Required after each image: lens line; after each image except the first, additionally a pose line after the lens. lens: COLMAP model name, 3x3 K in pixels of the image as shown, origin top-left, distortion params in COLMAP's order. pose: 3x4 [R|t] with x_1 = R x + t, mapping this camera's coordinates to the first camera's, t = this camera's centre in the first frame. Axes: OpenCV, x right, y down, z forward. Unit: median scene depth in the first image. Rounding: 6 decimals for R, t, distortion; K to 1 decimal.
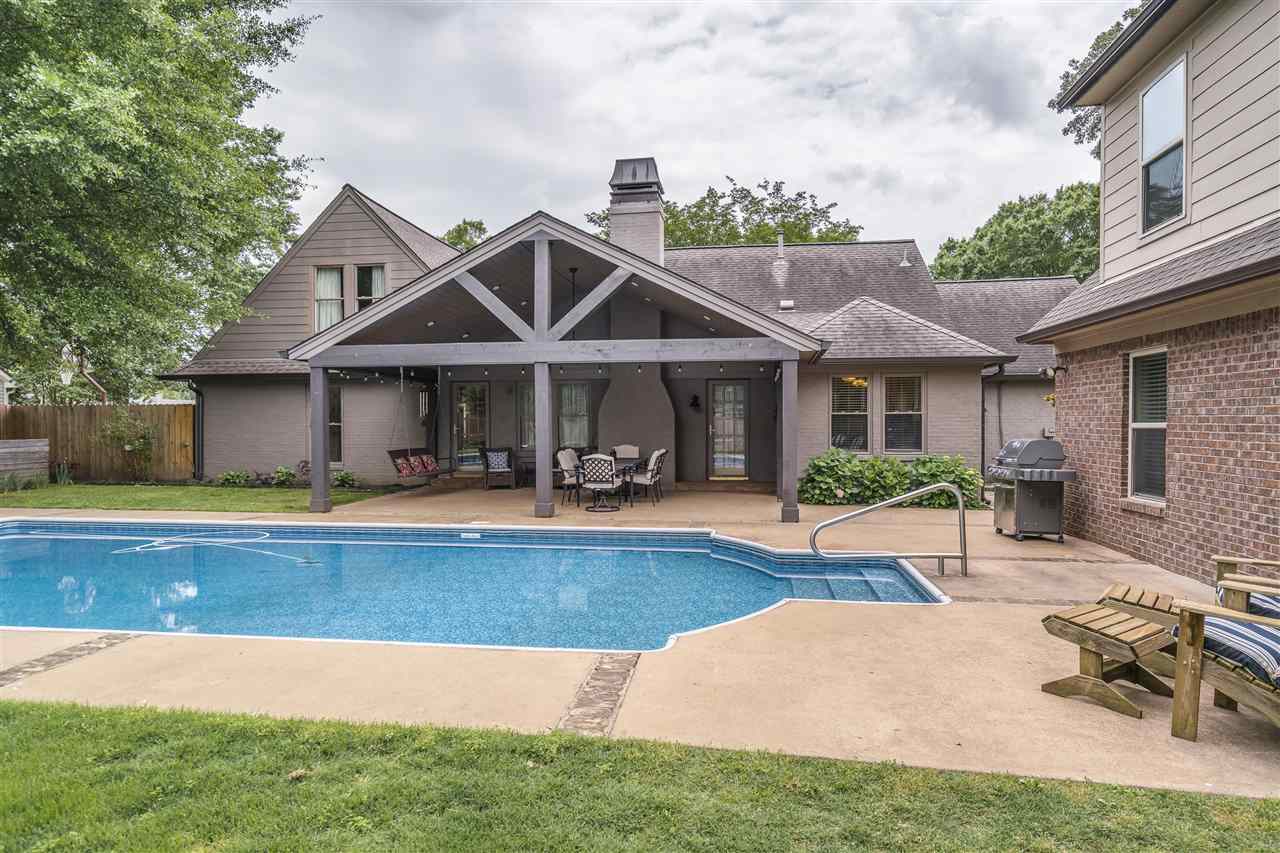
lens RADIAL K [[800.2, 0, 639.6], [0, 800.2, 422.4], [0, 0, 1]] dist [0.006459, 0.000949]
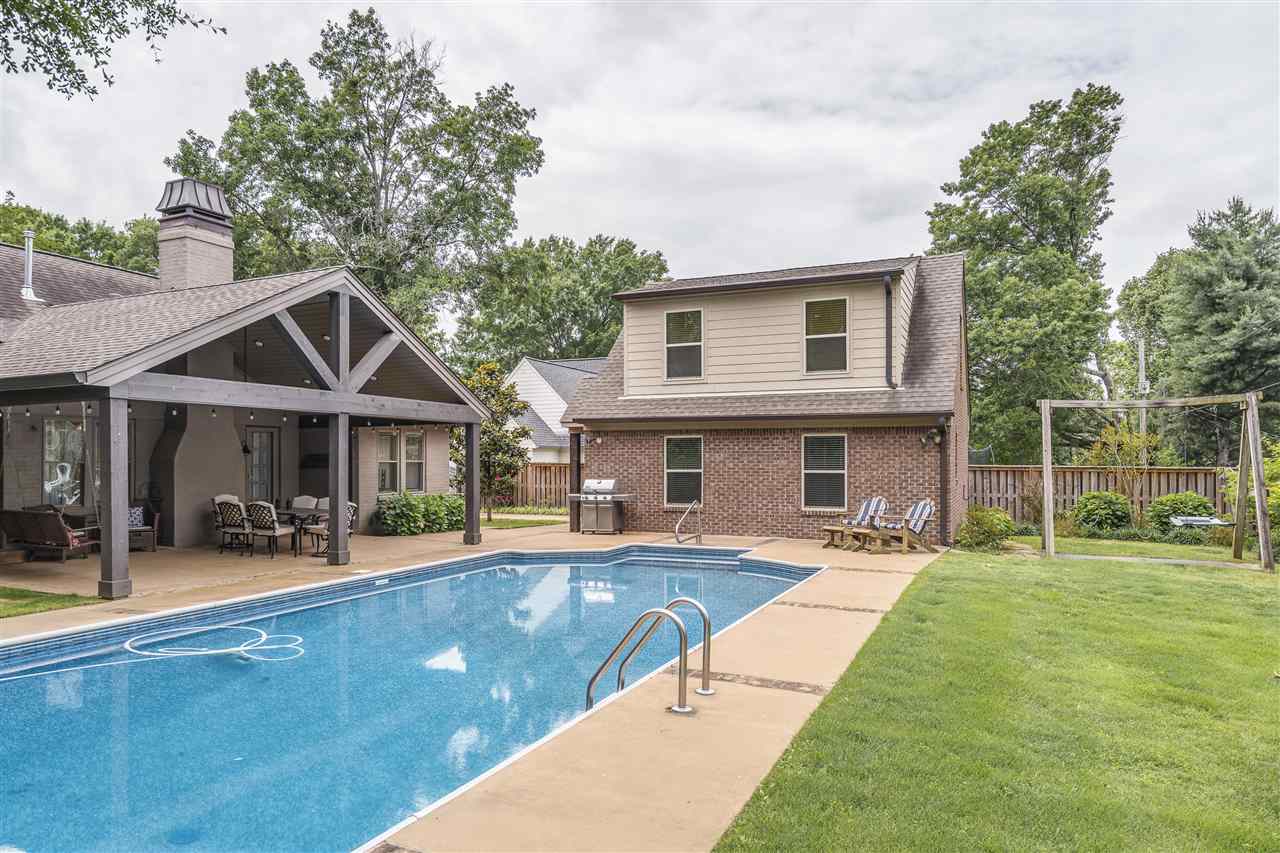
lens RADIAL K [[800.2, 0, 648.1], [0, 800.2, 465.0], [0, 0, 1]] dist [0.006459, 0.000949]
pose [[0.270631, -0.001505, 0.962682, -0.991049], [-0.000385, 0.999999, 0.001672, -0.010537], [-0.962683, -0.000823, 0.270630, 0.345569]]
